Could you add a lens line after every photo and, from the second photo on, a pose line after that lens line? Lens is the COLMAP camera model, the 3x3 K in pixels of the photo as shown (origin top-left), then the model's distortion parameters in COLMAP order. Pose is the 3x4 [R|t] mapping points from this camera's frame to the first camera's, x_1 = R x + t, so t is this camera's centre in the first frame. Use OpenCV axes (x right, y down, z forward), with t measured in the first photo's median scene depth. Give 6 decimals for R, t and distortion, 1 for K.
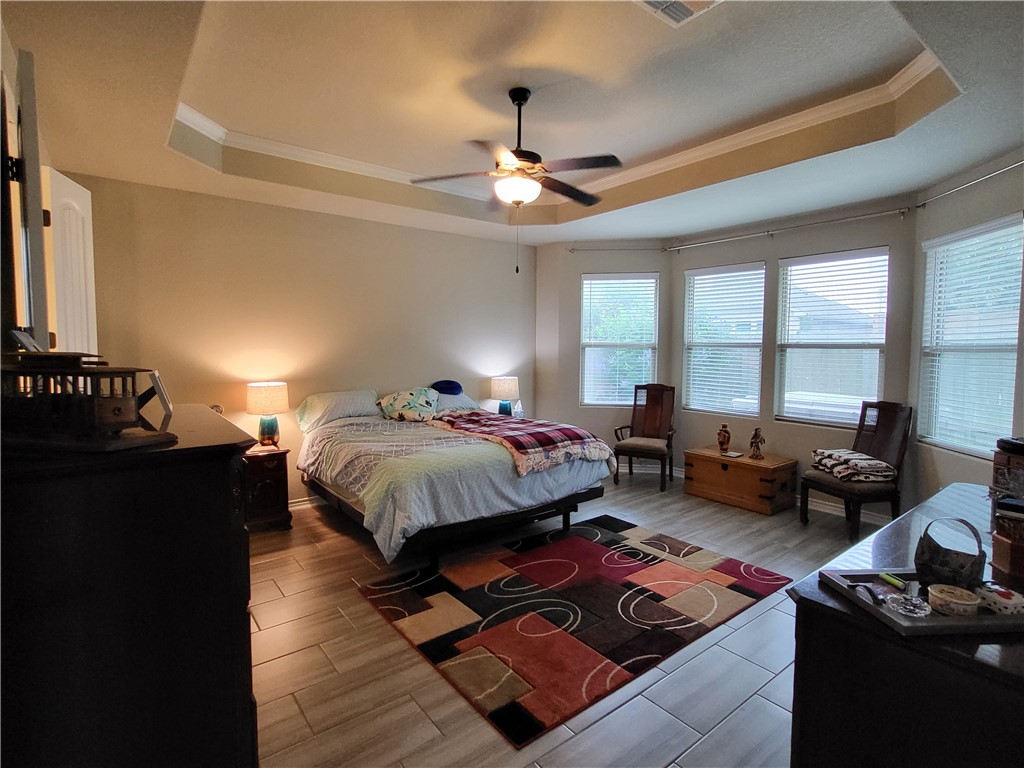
lens RADIAL K [[505.9, 0, 510.5], [0, 505.9, 380.1], [0, 0, 1]] dist [0.001170, -0.000642]
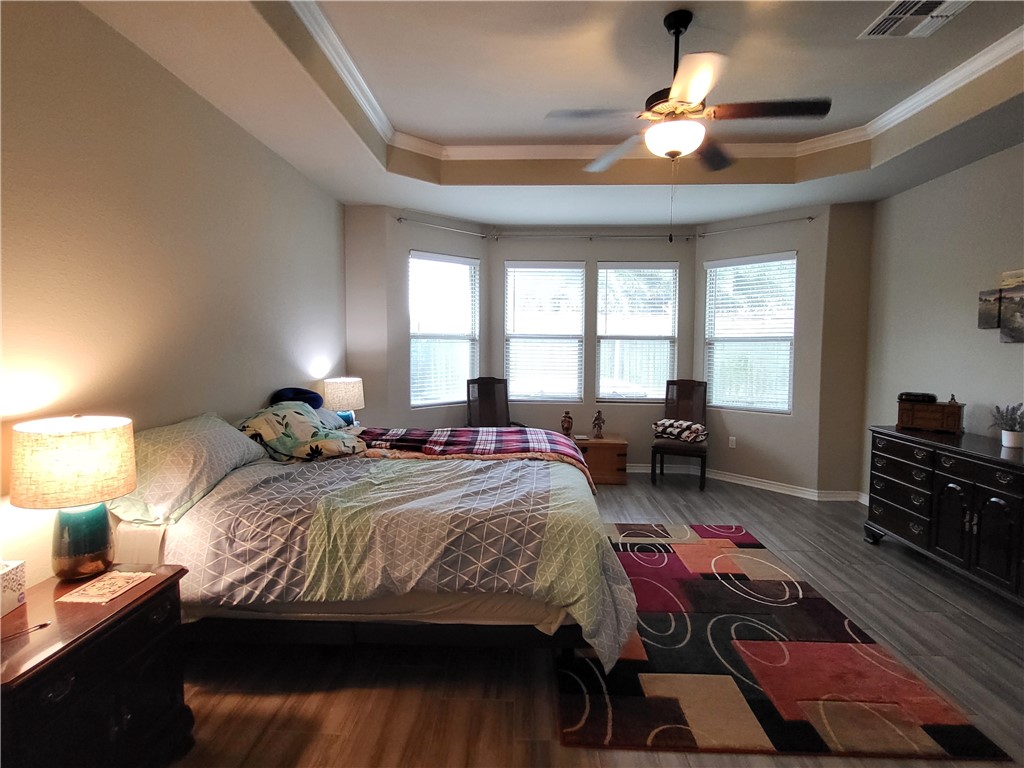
lens RADIAL K [[505.9, 0, 506.6], [0, 505.9, 376.8], [0, 0, 1]] dist [0.001170, -0.000642]
pose [[0.644584, -0.051949, 0.762767, -0.561989], [0.047845, 0.998474, 0.027570, -0.023402], [-0.763035, 0.018723, 0.646086, 0.485383]]
